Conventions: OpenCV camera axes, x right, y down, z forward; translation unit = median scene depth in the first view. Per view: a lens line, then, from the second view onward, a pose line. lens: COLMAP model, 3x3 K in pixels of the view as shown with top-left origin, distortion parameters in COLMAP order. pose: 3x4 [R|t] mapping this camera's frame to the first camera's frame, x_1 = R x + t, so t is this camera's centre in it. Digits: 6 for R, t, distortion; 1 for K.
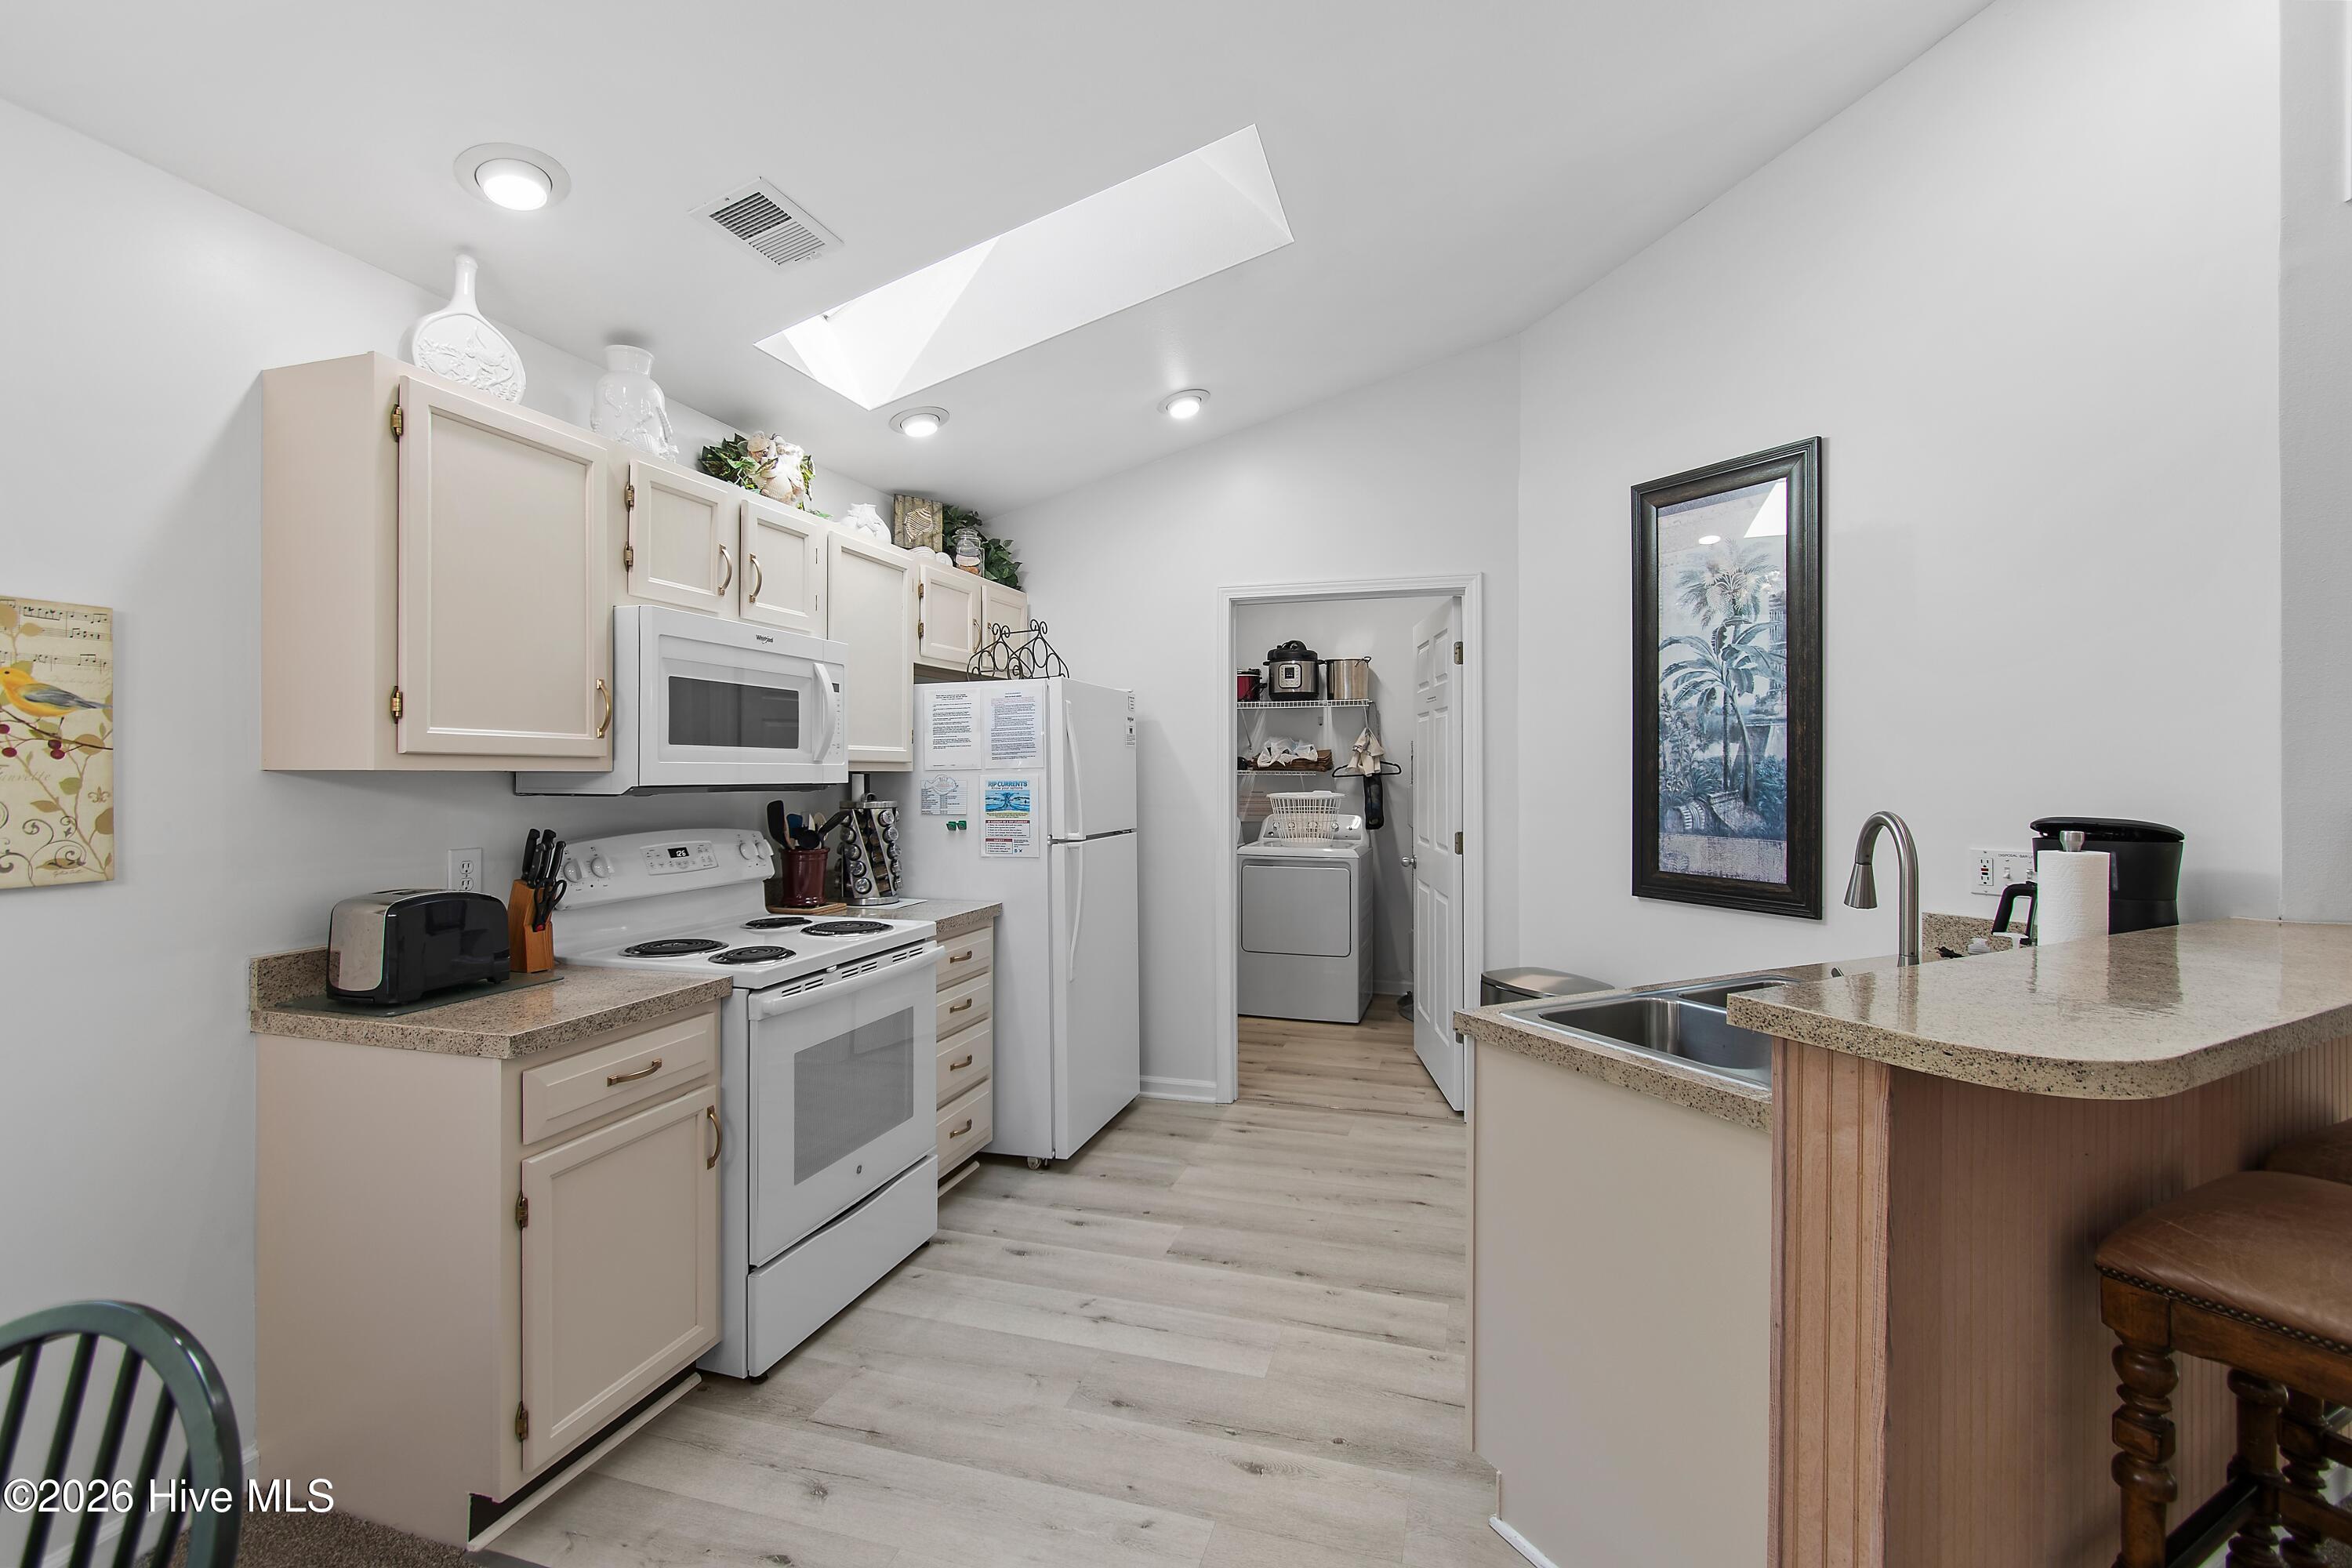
lens RADIAL K [[1052.1, 0, 1185.7], [0, 1052.1, 765.4], [0, 0, 1]] dist [0.002061, 0.000005]
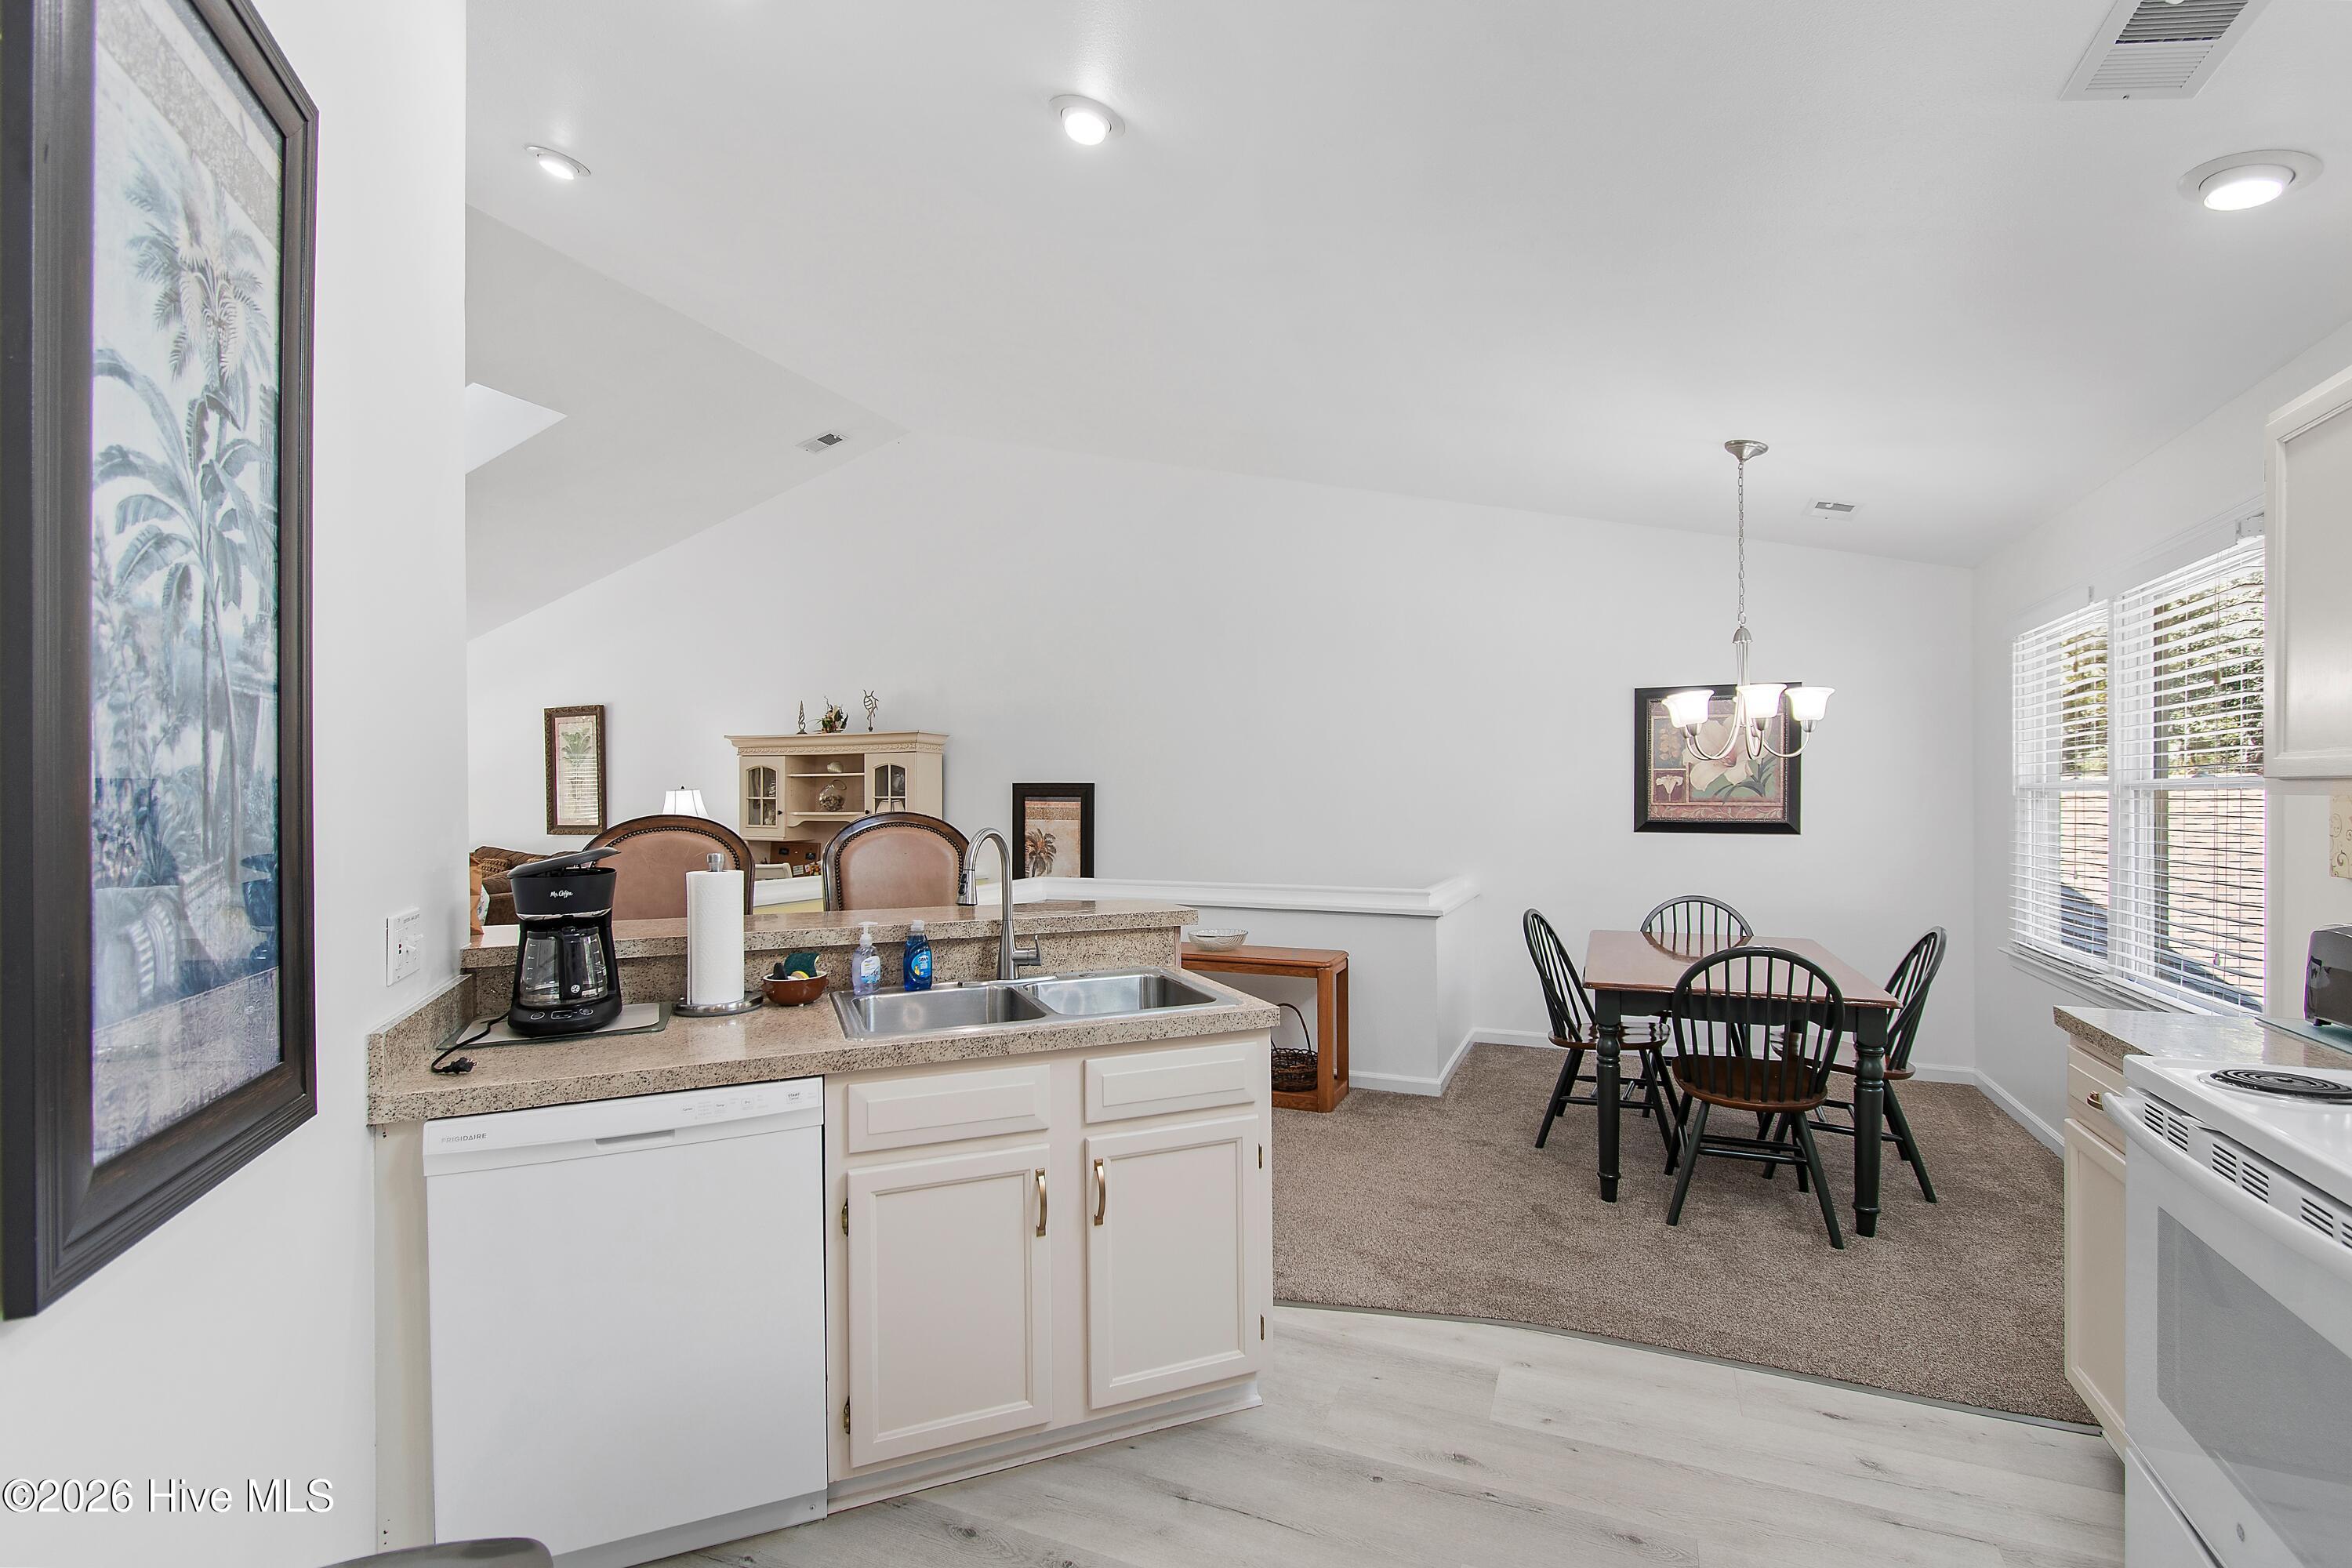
lens RADIAL K [[1061.1, 0, 1193.3], [0, 1061.1, 801.8], [0, 0, 1]] dist [0.003147, 0.000249]
pose [[-0.993960, 0.001081, 0.109740, 0.195405], [0.001625, 0.999987, 0.004868, 0.003617], [-0.109733, 0.005017, -0.993948, 1.896703]]
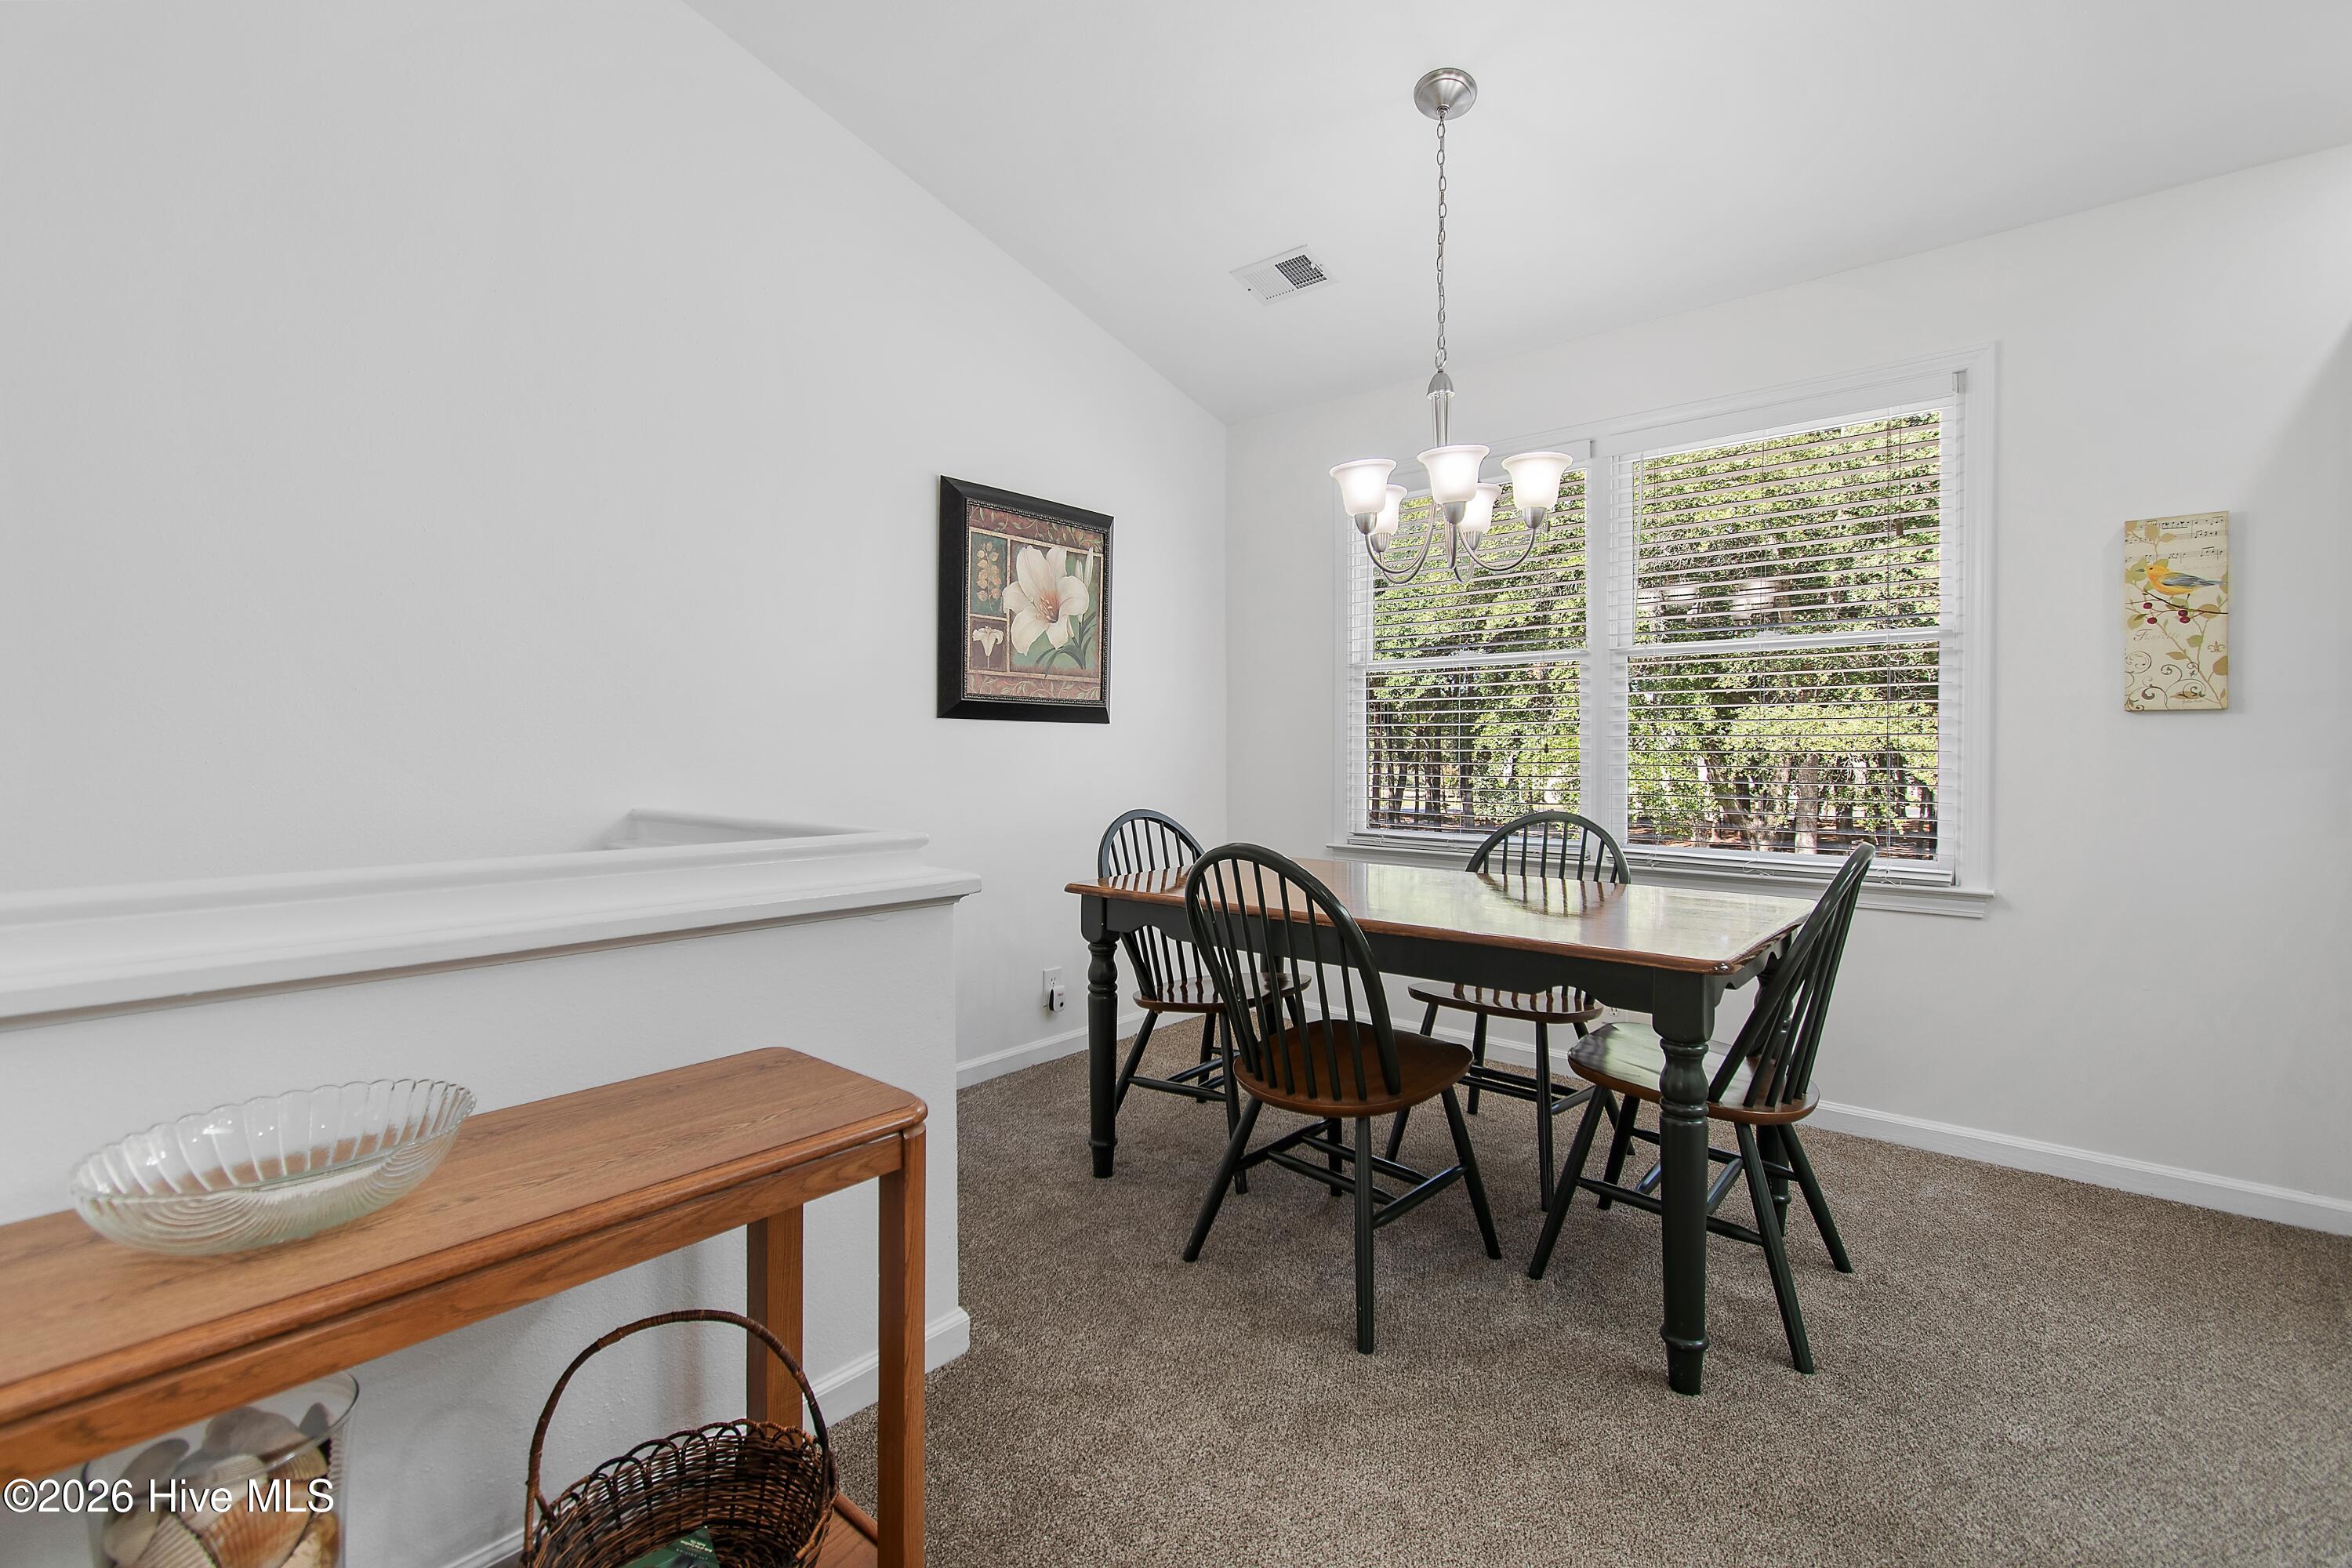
lens RADIAL K [[1052.7, 0, 1168.3], [0, 1052.7, 748.2], [0, 0, 1]] dist [-0.001131, -0.000533]
pose [[-0.413034, 0.001369, -0.910715, 0.627823], [-0.000391, 0.999999, 0.001681, 0.124553], [0.910716, 0.001051, -0.413033, 0.242981]]
